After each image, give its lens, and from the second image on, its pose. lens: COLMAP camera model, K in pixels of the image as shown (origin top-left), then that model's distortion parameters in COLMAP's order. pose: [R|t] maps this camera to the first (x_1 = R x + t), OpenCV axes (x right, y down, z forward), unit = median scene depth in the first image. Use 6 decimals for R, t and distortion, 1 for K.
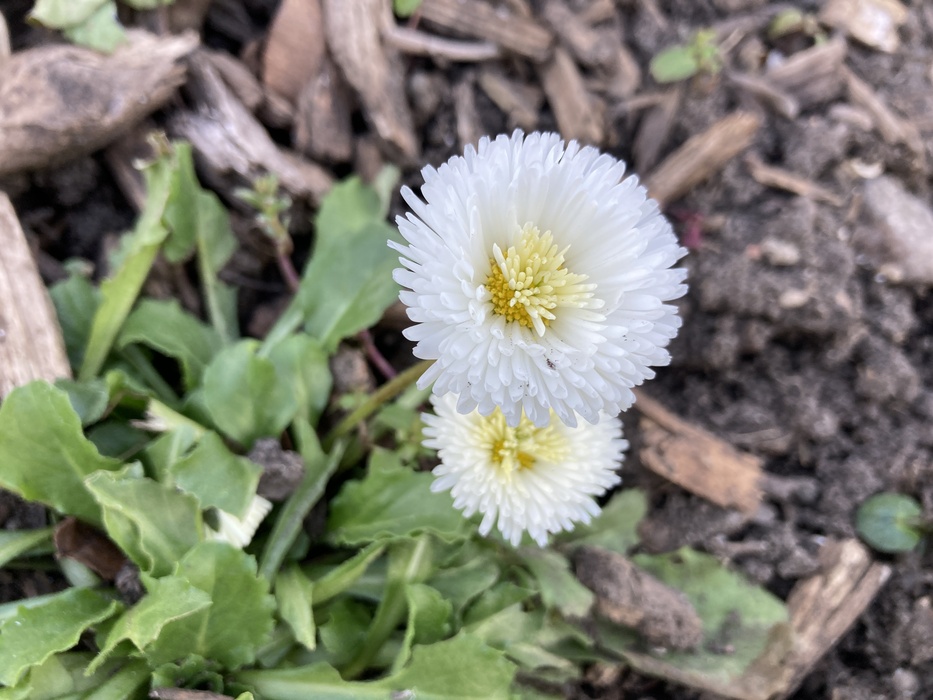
lens RADIAL K [[790.3, 0, 466.5], [0, 790.3, 350.0], [0, 0, 1]] dist [-0.006924, 0.006309]
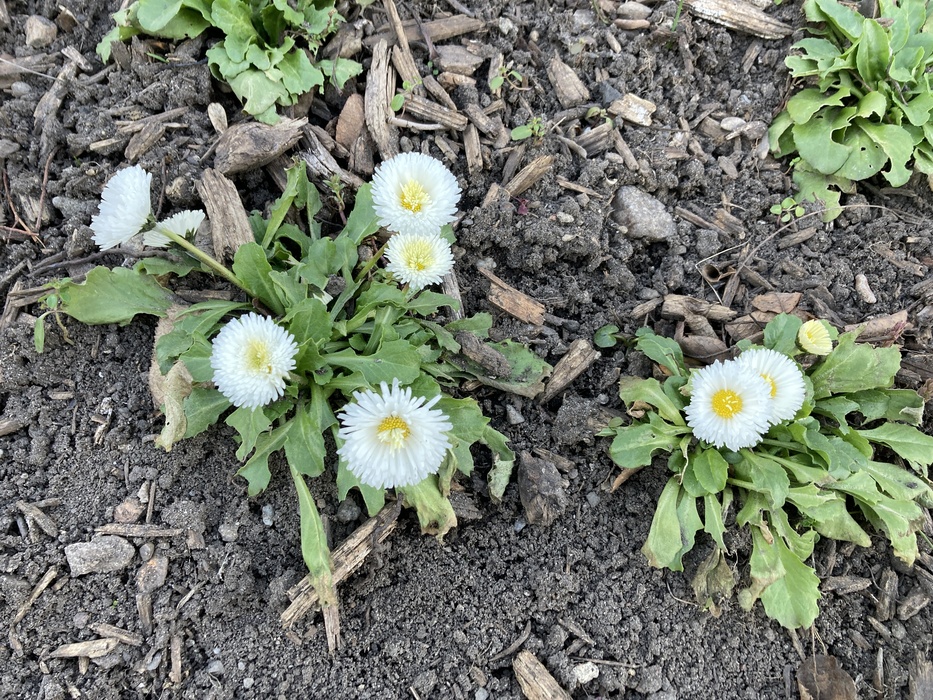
lens RADIAL K [[761.4, 0, 466.5], [0, 761.4, 350.0], [0, 0, 1]] dist [0.091590, -0.000615]
pose [[0.997474, 0.025942, -0.066130, 0.298496], [-0.030427, 0.997239, -0.067737, 0.429655], [0.064190, 0.069578, 0.995509, -1.205236]]
